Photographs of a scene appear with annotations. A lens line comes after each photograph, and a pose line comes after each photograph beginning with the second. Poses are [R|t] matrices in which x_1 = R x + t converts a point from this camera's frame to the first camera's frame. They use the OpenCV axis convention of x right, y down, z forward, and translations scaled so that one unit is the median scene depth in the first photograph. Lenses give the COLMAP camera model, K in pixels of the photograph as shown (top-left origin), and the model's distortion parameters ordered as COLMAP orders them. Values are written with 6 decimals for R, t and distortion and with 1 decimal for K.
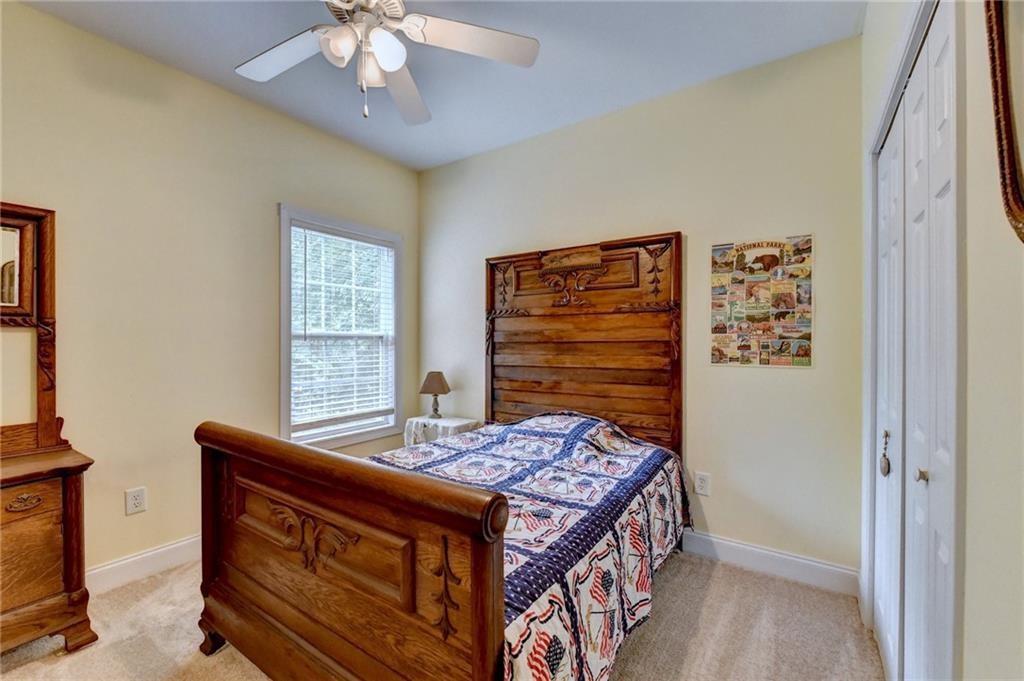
lens RADIAL K [[426.9, 0, 521.0], [0, 426.9, 344.8], [0, 0, 1]] dist [-0.003632, -0.001179]
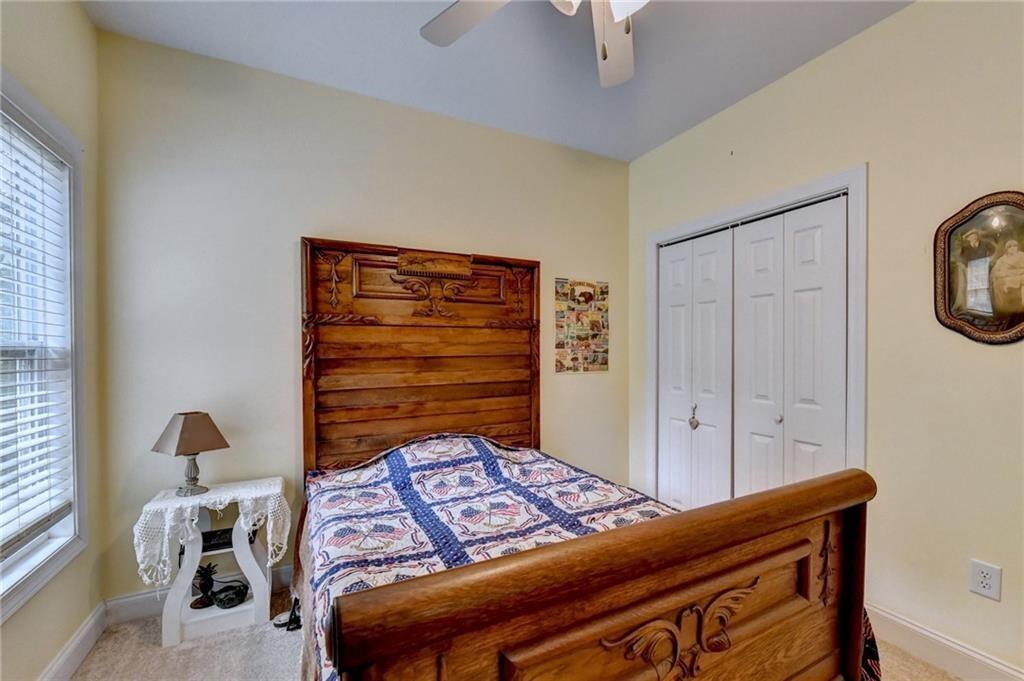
lens RADIAL K [[426.9, 0, 468.2], [0, 426.9, 363.8], [0, 0, 1]] dist [-0.003632, -0.001179]
pose [[0.500013, -0.019930, 0.865789, -0.725554], [0.020030, 0.999734, 0.011445, -0.001379], [-0.865786, 0.011619, 0.500279, 0.571201]]
